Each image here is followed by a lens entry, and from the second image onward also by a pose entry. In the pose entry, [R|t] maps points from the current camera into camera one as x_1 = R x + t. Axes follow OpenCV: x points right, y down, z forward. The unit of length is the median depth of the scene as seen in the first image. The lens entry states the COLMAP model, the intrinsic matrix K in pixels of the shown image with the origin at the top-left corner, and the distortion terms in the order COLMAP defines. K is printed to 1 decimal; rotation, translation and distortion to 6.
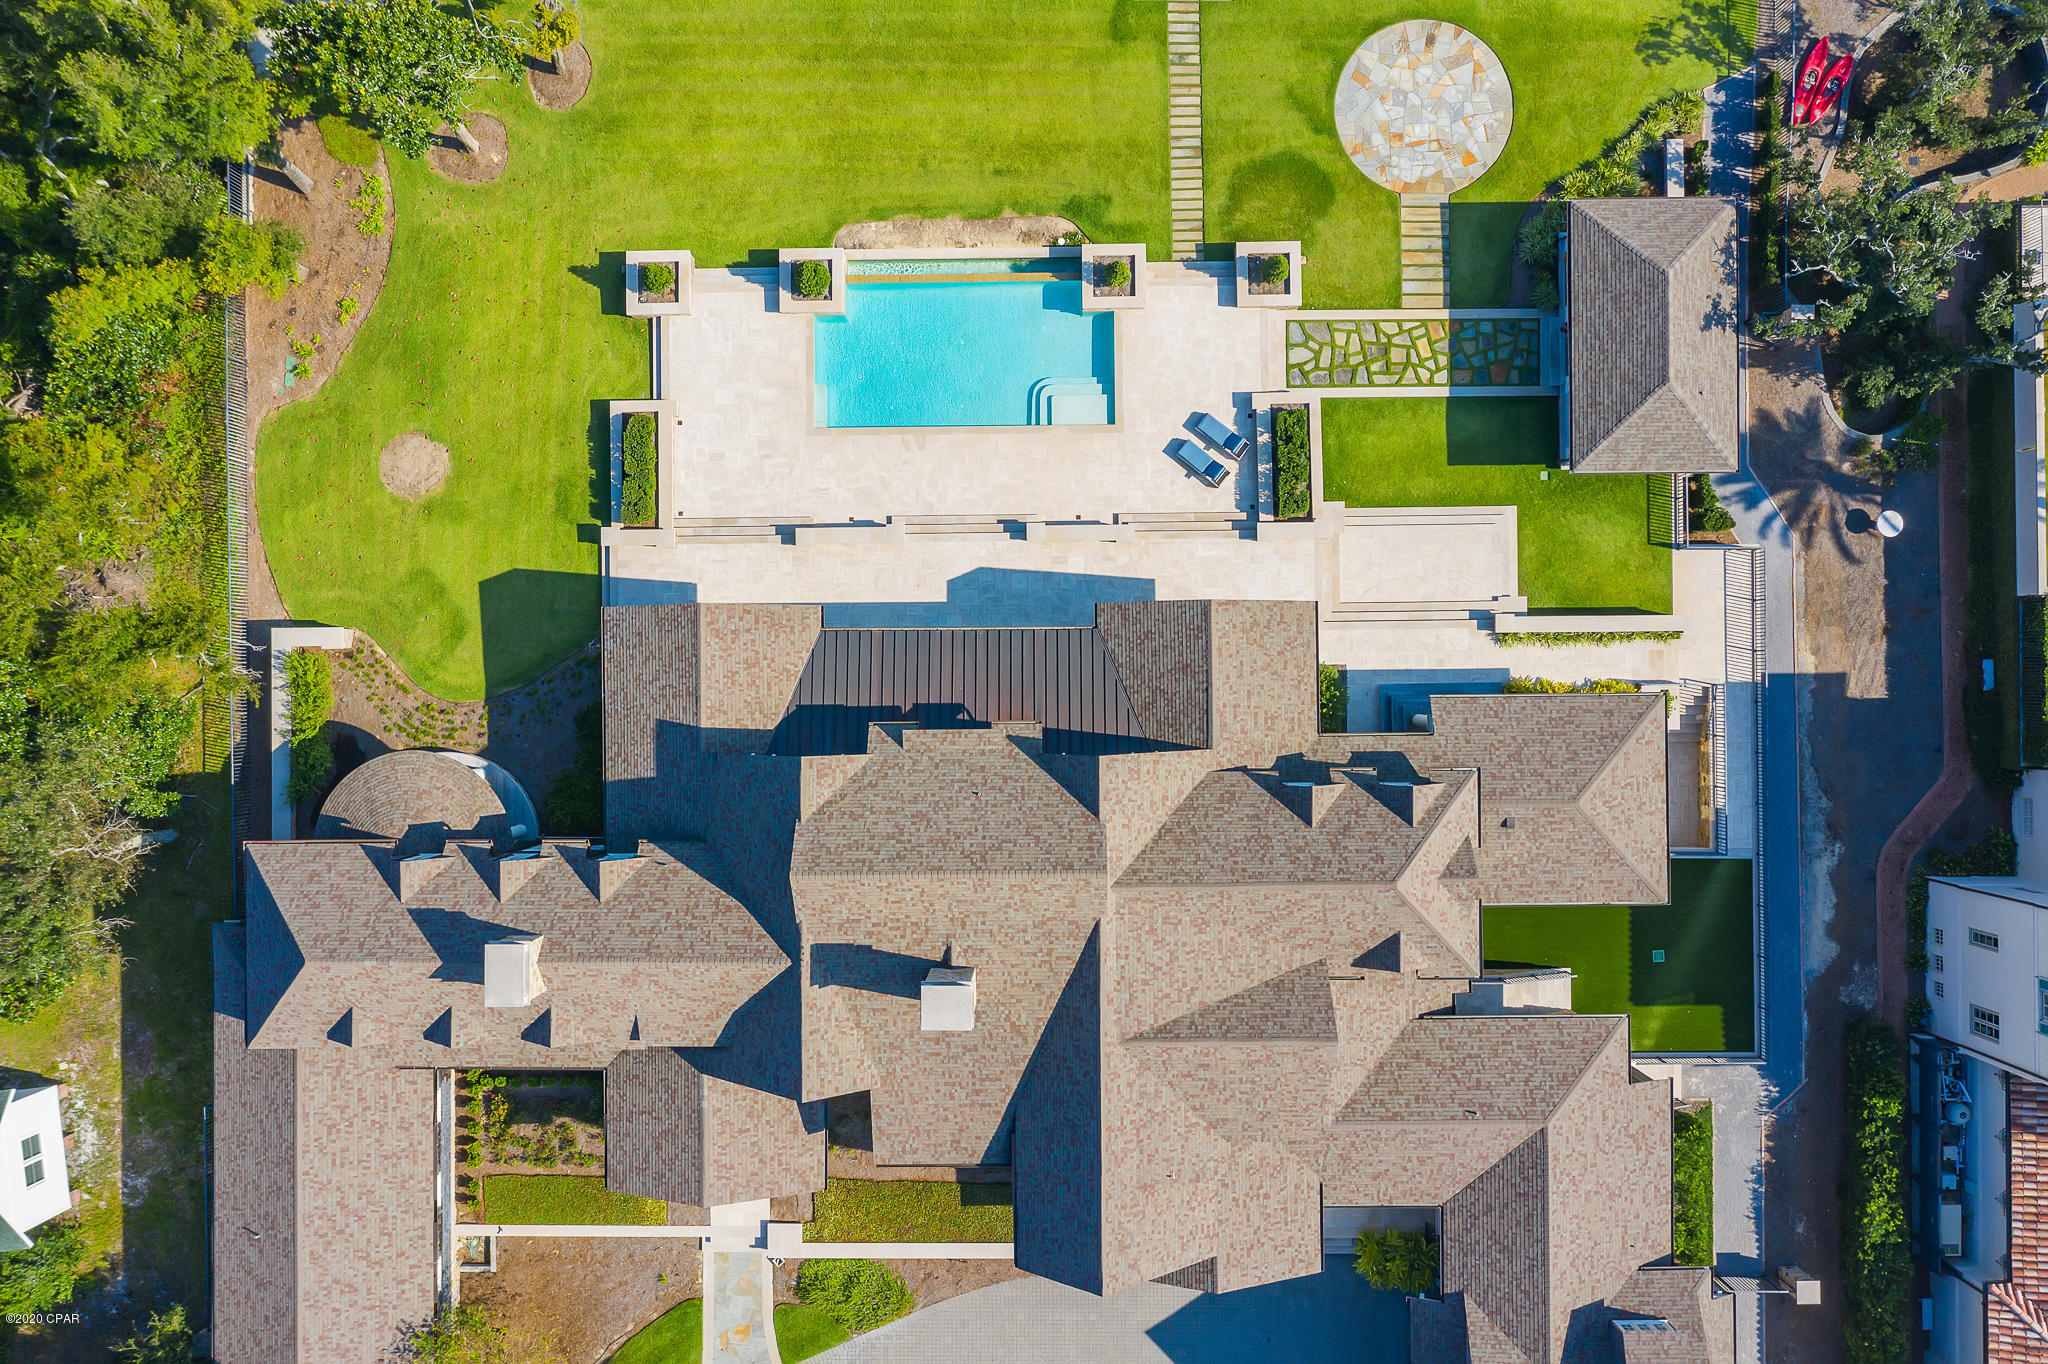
lens RADIAL K [[1613.6, 0, 1028.4], [0, 1613.6, 671.6], [0, 0, 1]] dist [-0.006430, 0.008561]
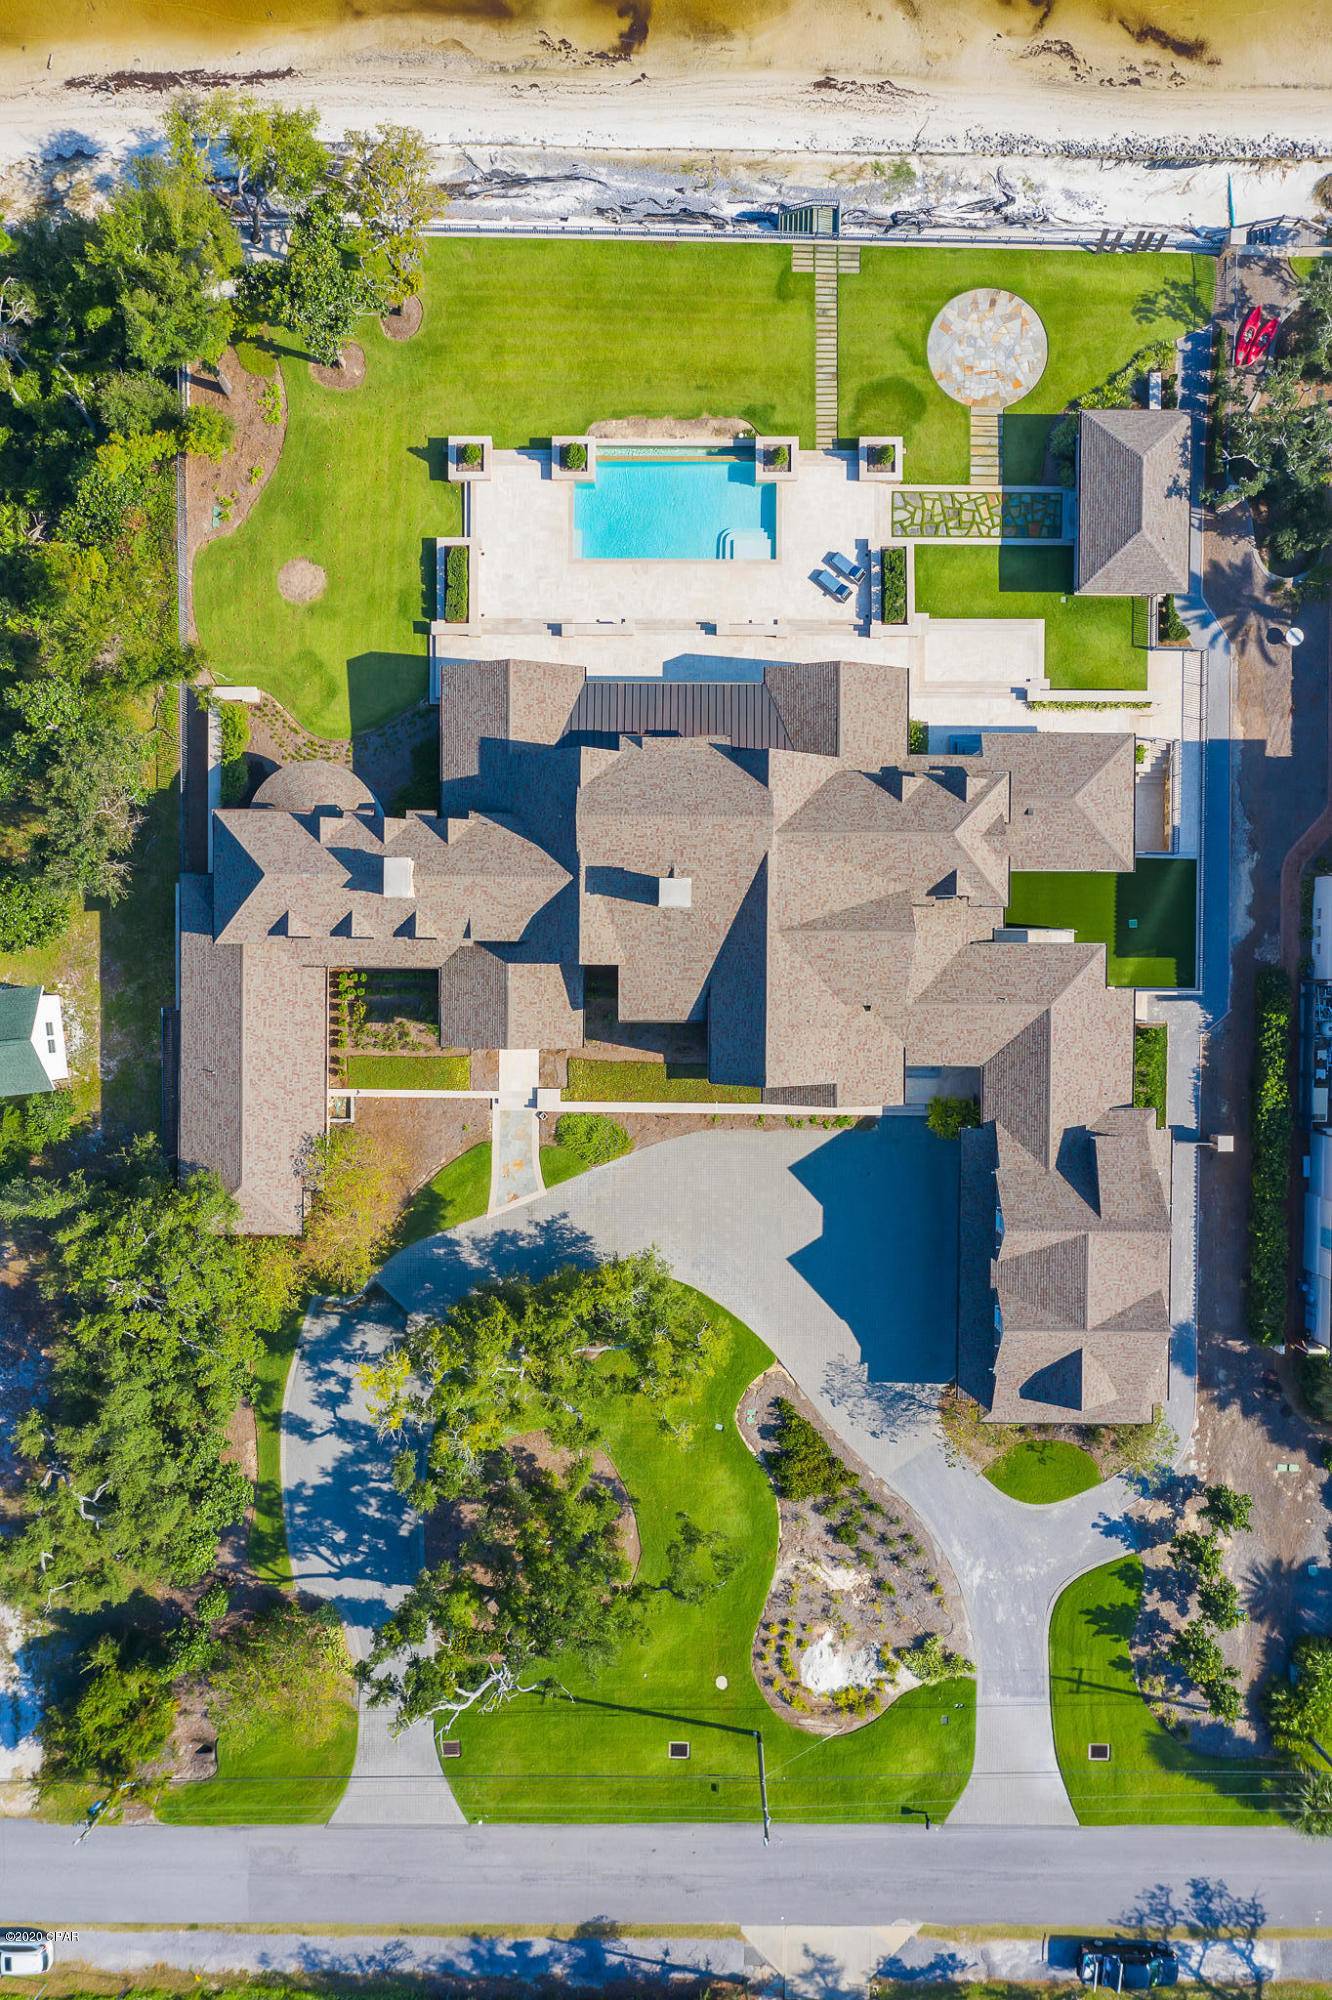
lens RADIAL K [[1563.0, 0, 658.9], [0, 1563.0, 995.2], [0, 0, 1]] dist [-0.006176, -0.008978]
pose [[0.999860, 0.013173, 0.010296, -0.064091], [-0.013456, 0.999519, 0.027943, 0.210492], [-0.009923, -0.028078, 0.999556, -0.451789]]
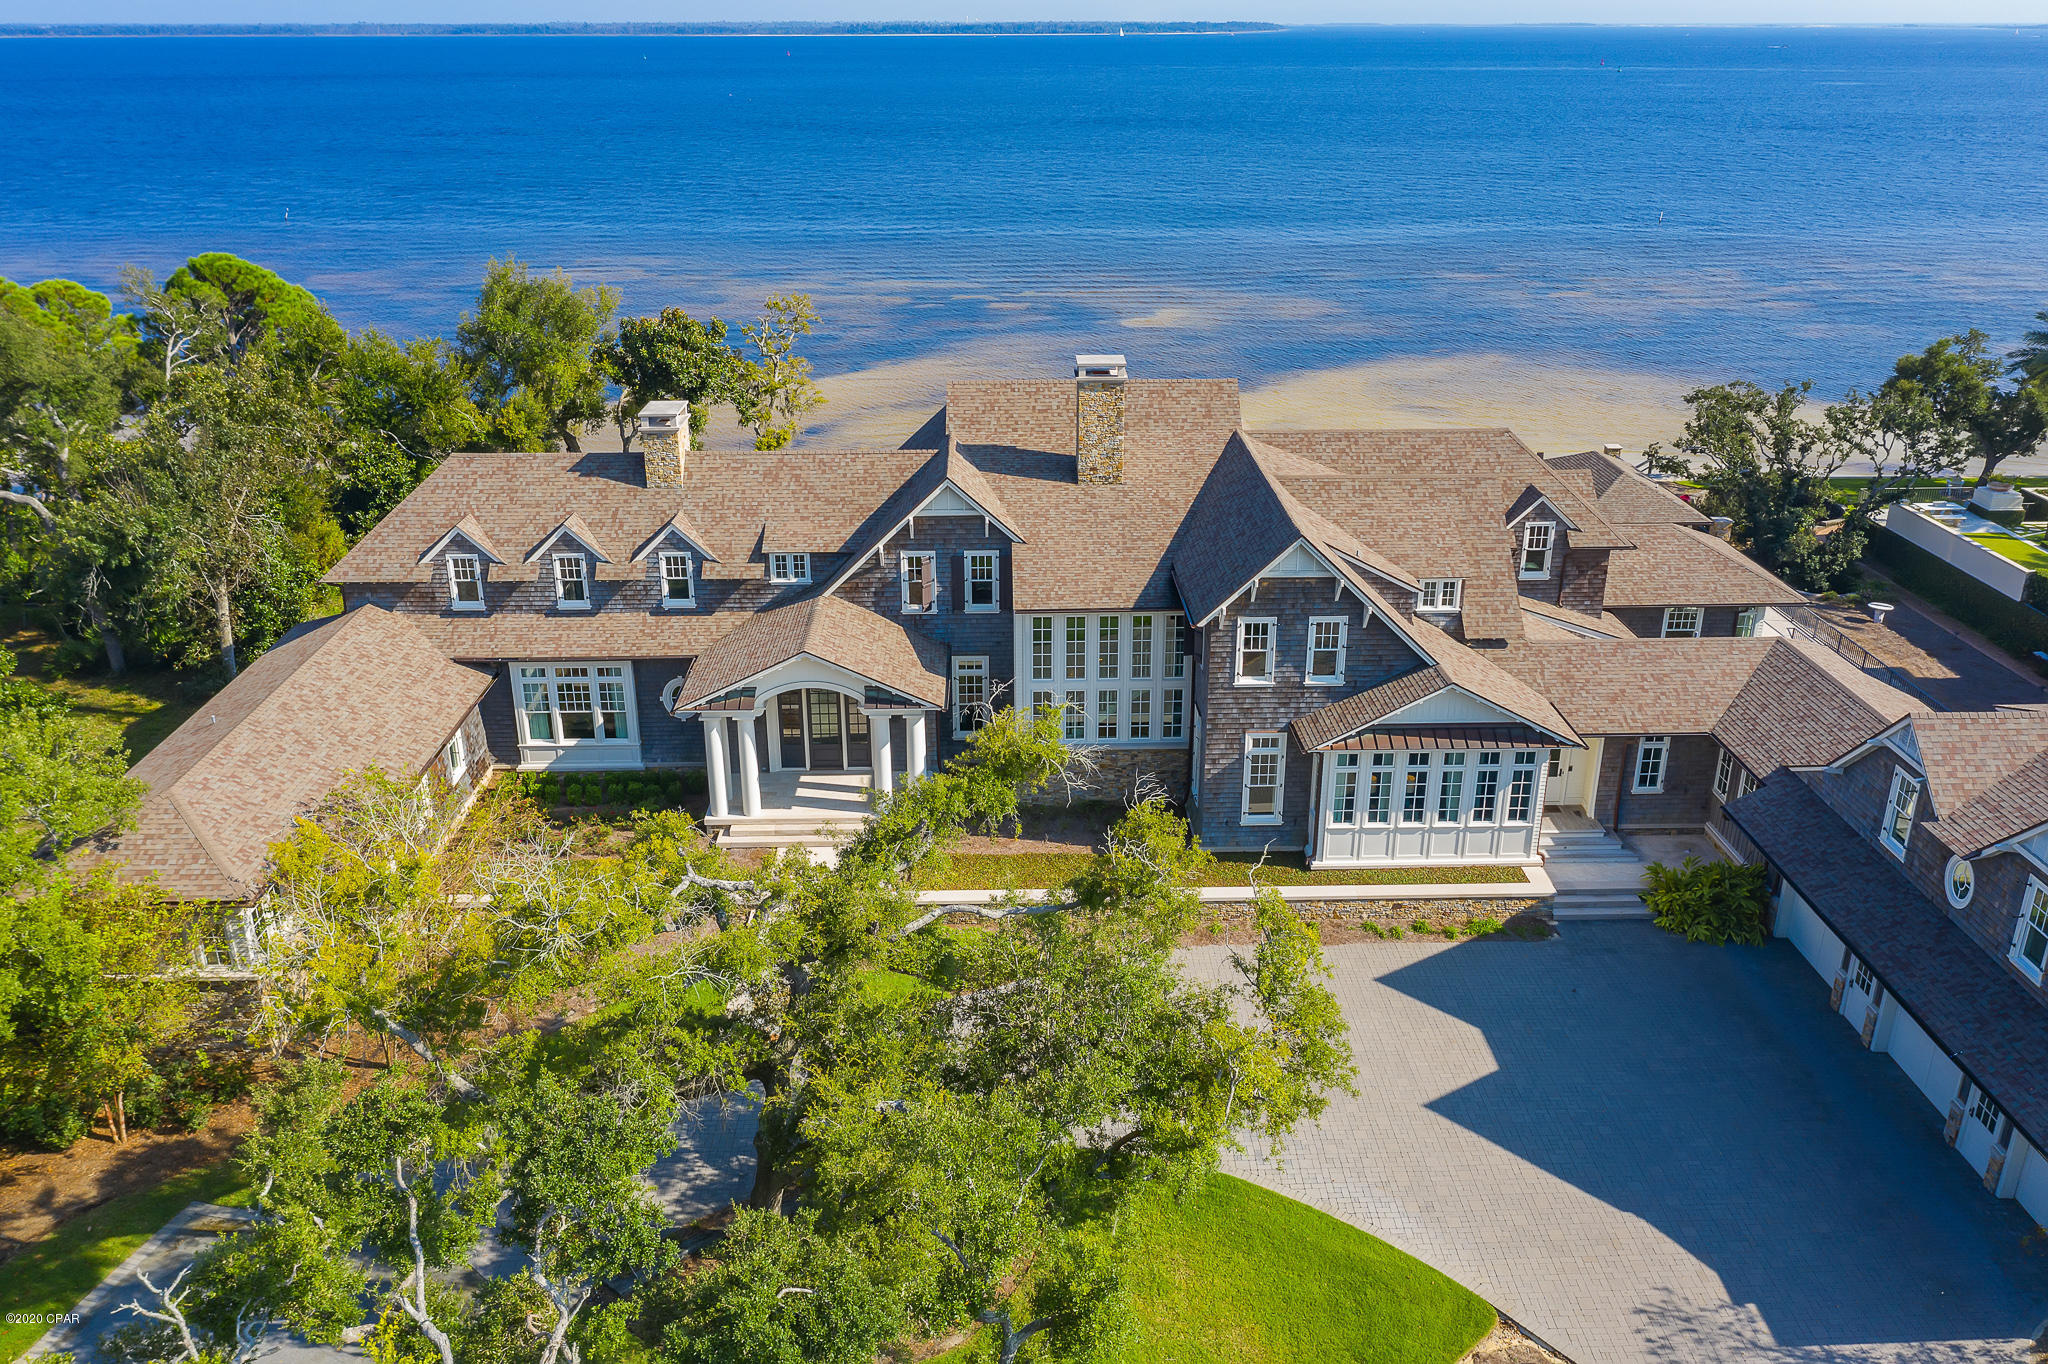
lens RADIAL K [[1613.6, 0, 1028.4], [0, 1613.6, 671.6], [0, 0, 1]] dist [-0.006430, 0.008561]
pose [[0.999750, 0.004508, 0.021901, -0.093662], [0.018547, 0.379860, -0.924858, 0.978174], [-0.012488, 0.925033, 0.379681, 0.621005]]
